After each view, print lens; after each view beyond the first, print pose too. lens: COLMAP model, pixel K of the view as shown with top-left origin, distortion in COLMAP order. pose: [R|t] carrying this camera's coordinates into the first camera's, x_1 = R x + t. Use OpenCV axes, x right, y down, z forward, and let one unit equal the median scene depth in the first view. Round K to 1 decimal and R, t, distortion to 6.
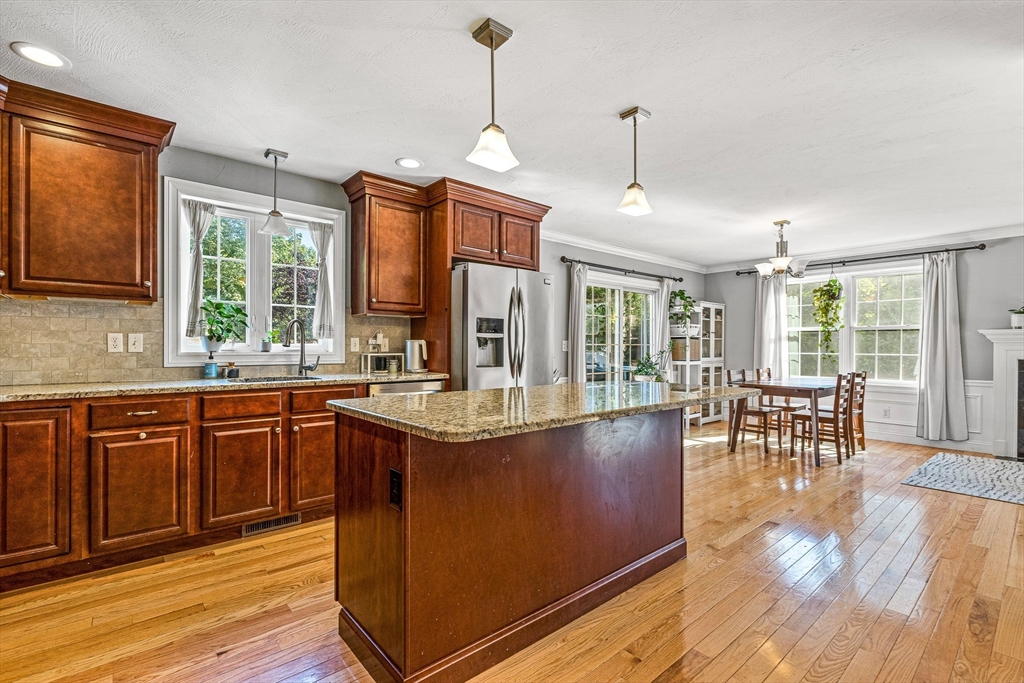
lens RADIAL K [[451.5, 0, 508.2], [0, 451.5, 344.9], [0, 0, 1]] dist [-0.005616, 0.000677]
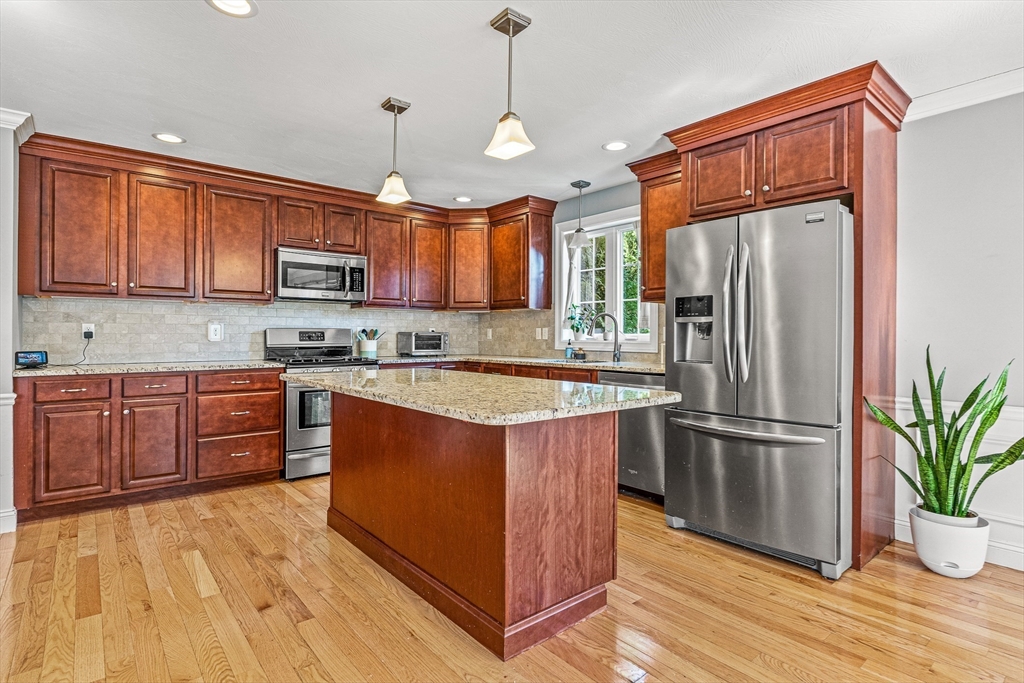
lens RADIAL K [[519.4, 0, 515.5], [0, 519.4, 334.3], [0, 0, 1]] dist [0.000622, 0.001399]
pose [[-0.007219, -0.006675, -0.999952, 0.854041], [0.002335, 0.999975, -0.006692, 0.008331], [0.999971, -0.002383, -0.007203, 0.752297]]
